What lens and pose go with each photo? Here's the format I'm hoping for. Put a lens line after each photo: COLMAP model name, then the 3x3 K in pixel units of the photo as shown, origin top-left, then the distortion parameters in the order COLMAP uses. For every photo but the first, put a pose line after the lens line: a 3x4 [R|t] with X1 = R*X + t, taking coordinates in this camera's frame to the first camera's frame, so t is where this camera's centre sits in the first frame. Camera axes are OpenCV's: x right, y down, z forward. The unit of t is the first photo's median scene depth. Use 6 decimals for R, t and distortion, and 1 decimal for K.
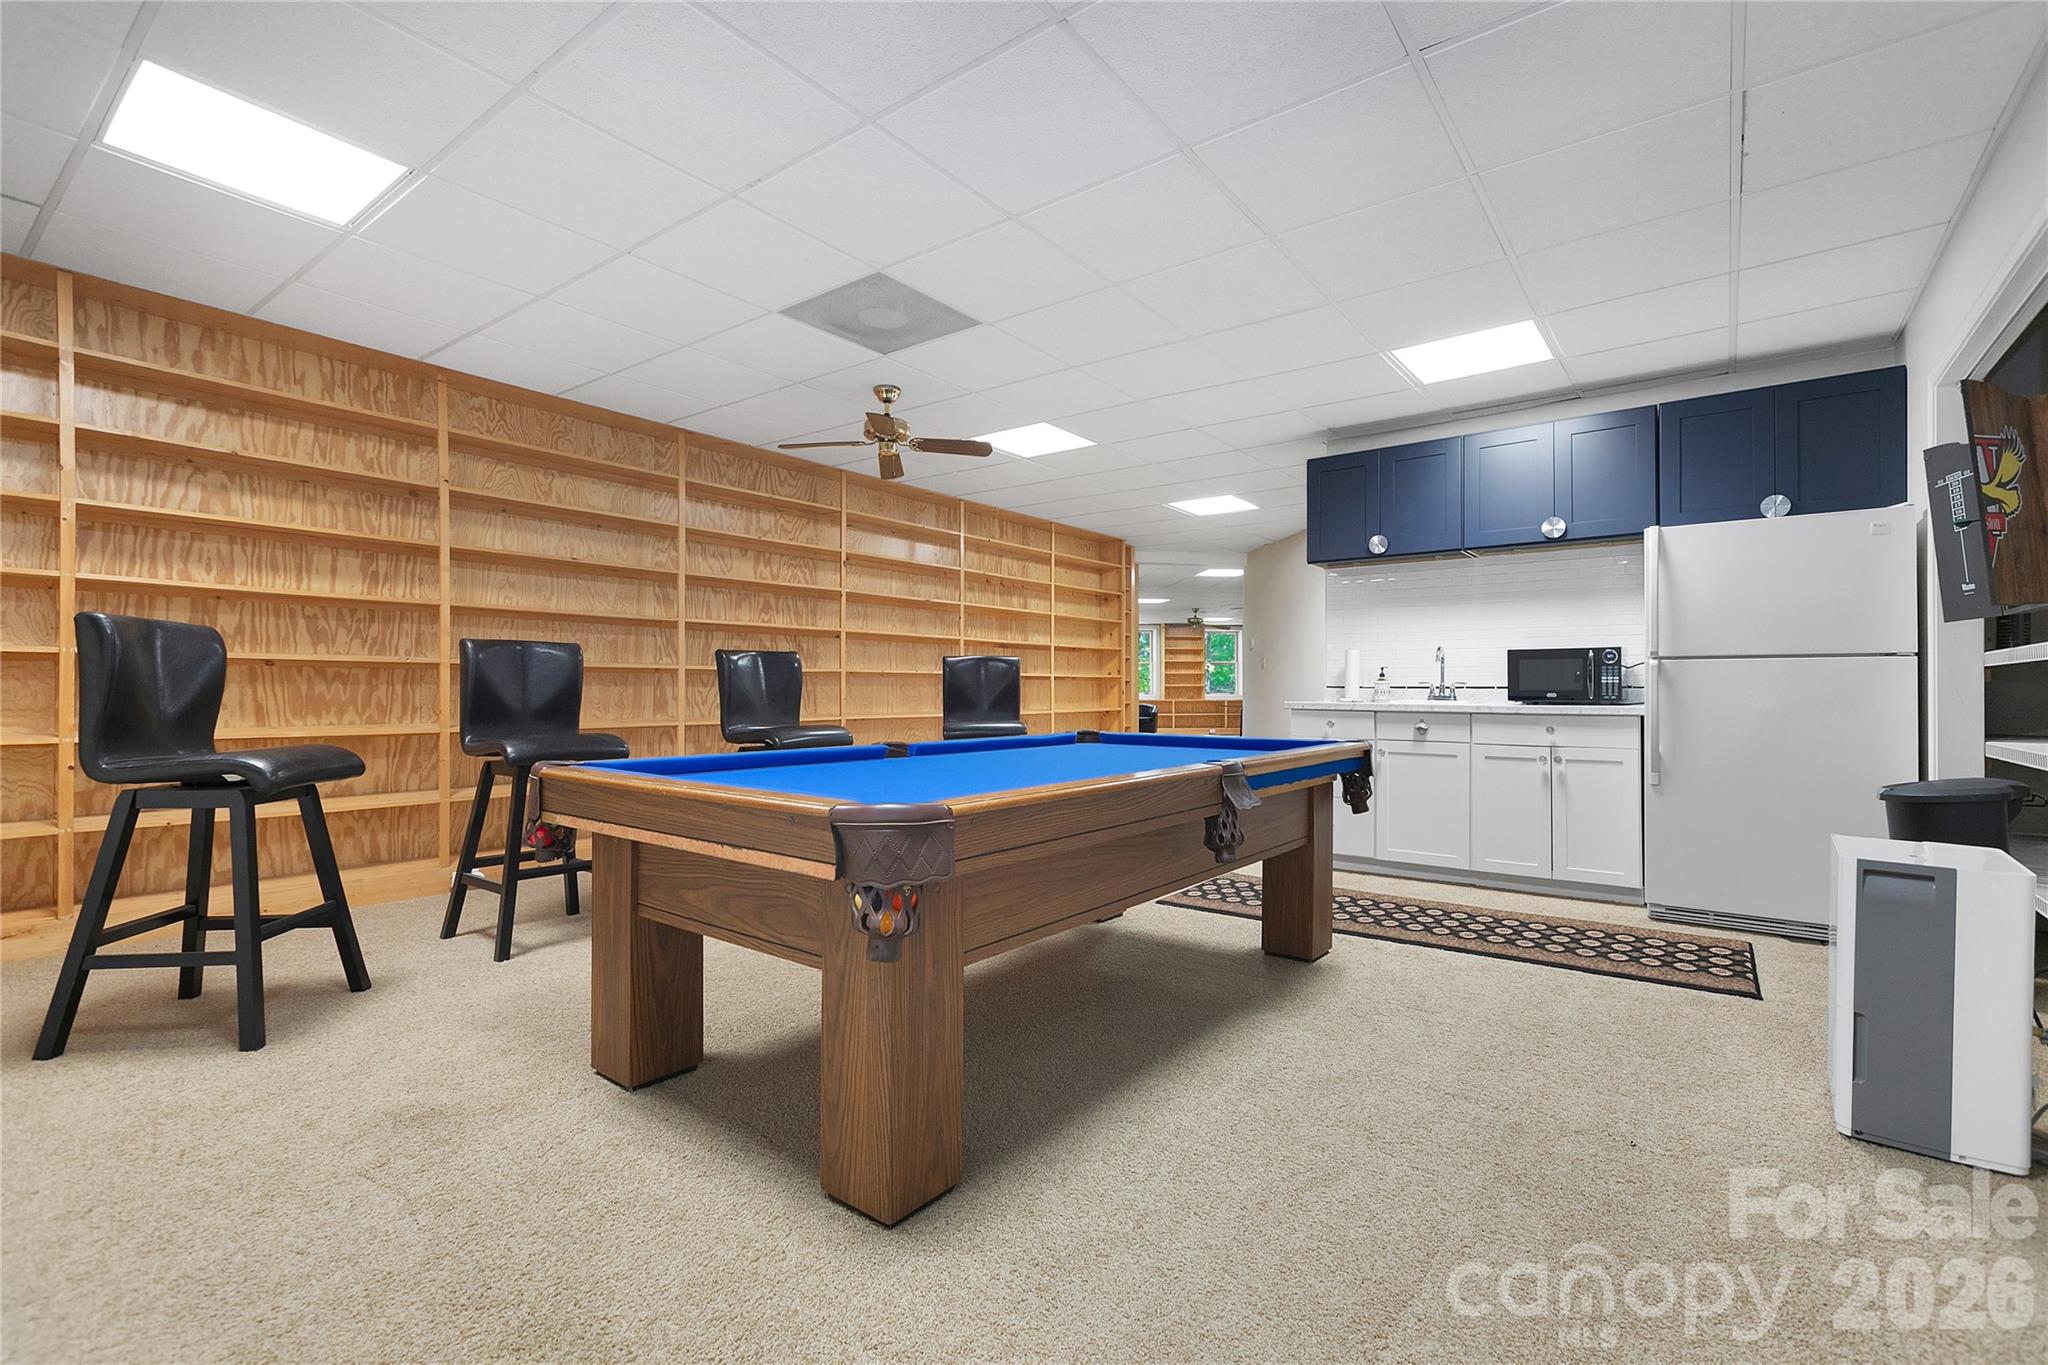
lens RADIAL K [[906.3, 0, 1024.0], [0, 906.3, 682.5], [0, 0, 1]] dist [-0.000264, -0.000088]
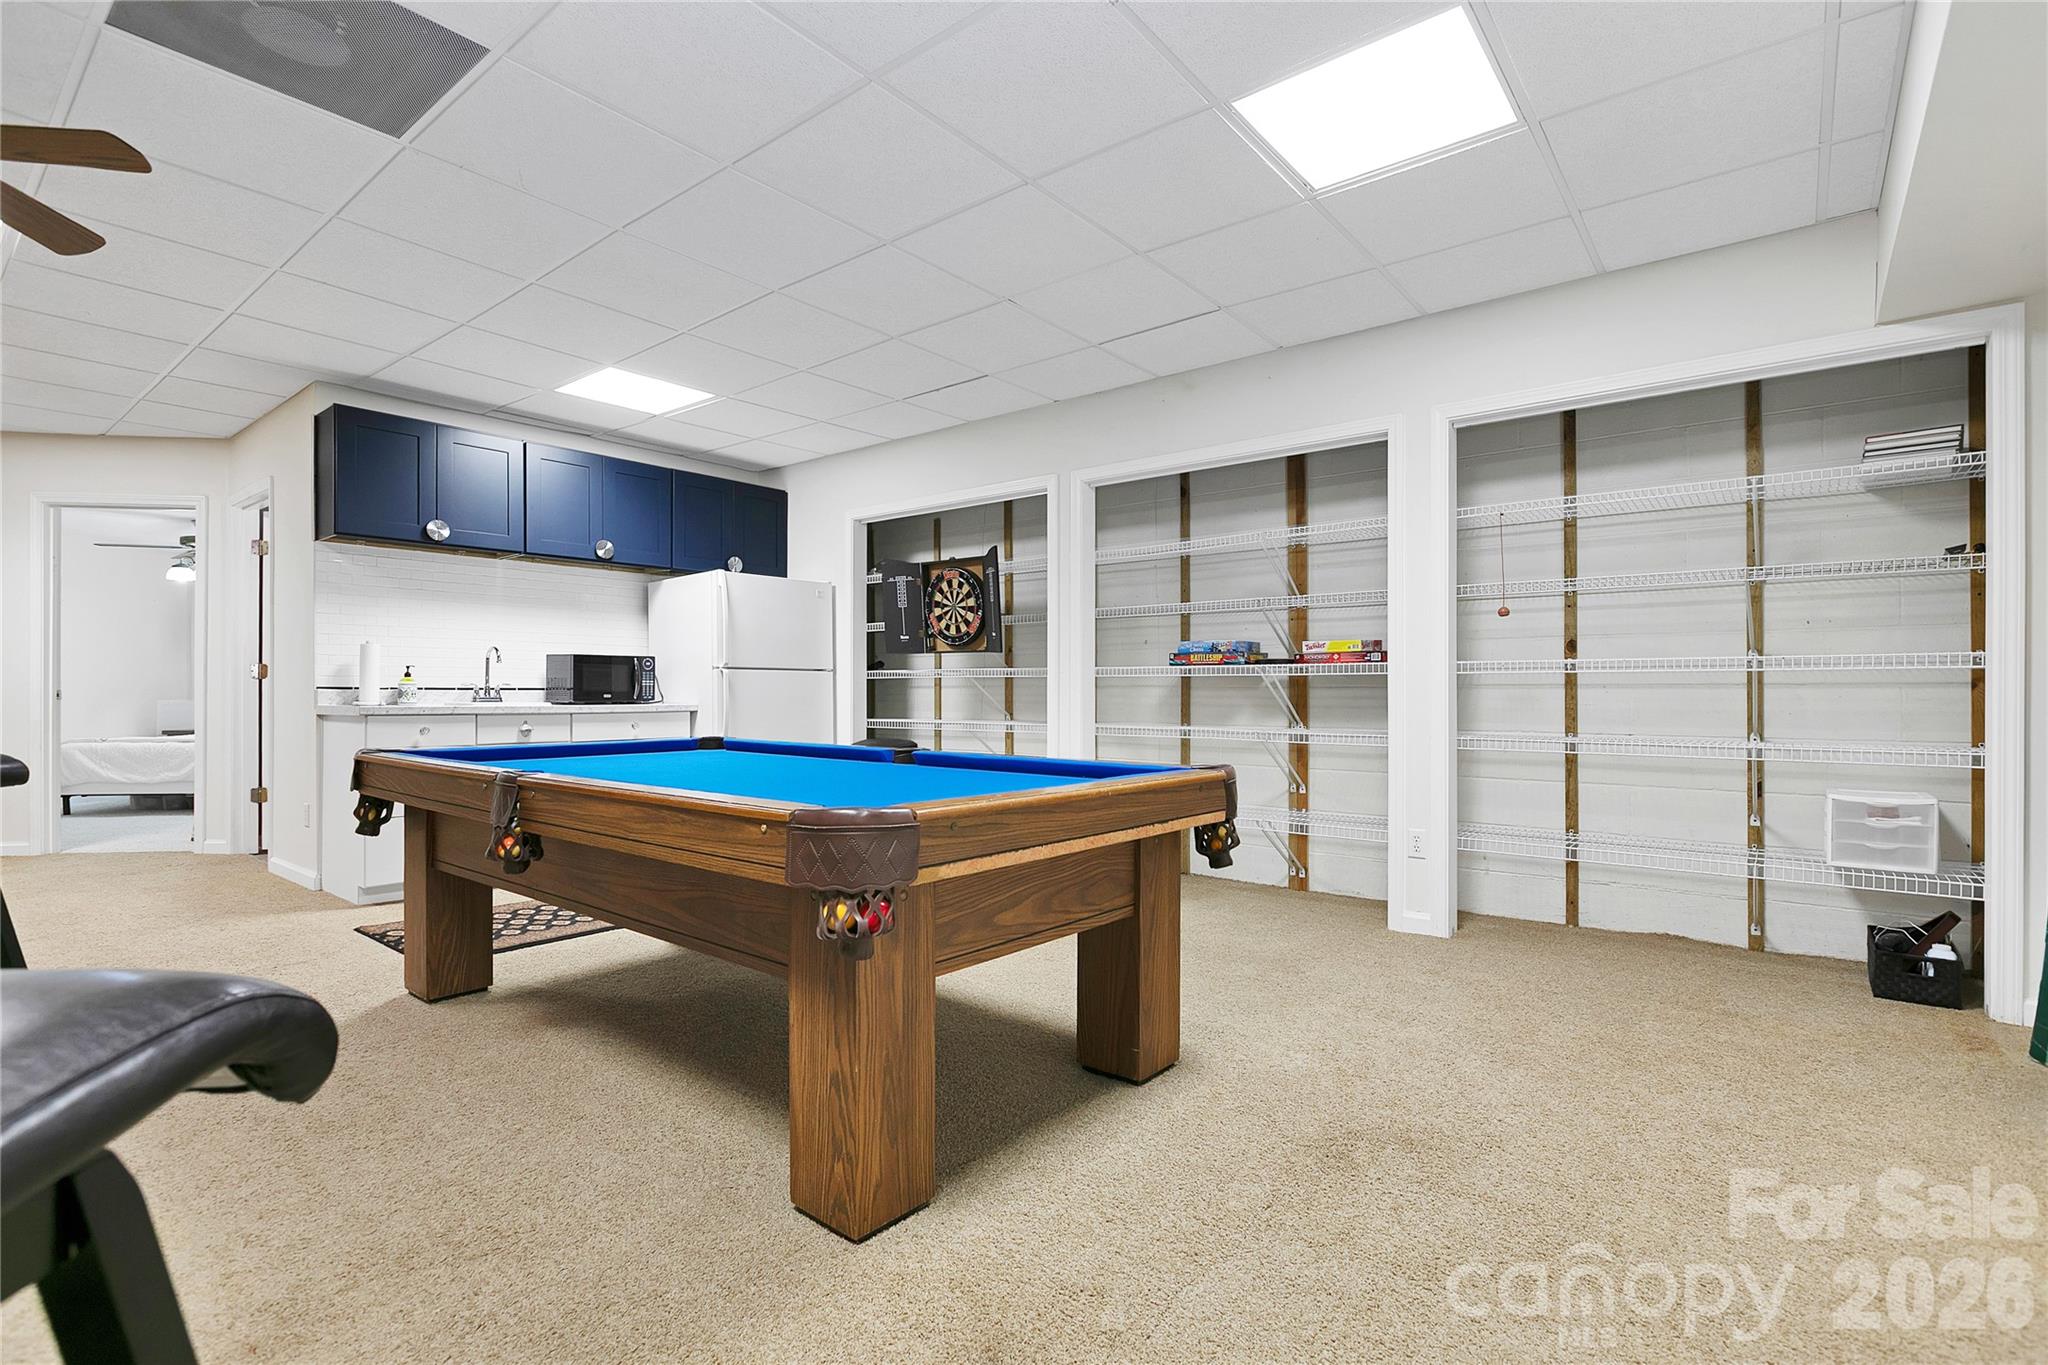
lens RADIAL K [[966.4, 0, 1024.0], [0, 966.4, 682.5], [0, 0, 1]] dist [0.000533, 0.000014]
pose [[0.033090, 0.007885, 0.999421, -0.643812], [-0.009403, 0.999927, -0.007577, 0.001361], [-0.999408, -0.009147, 0.033162, 0.450875]]
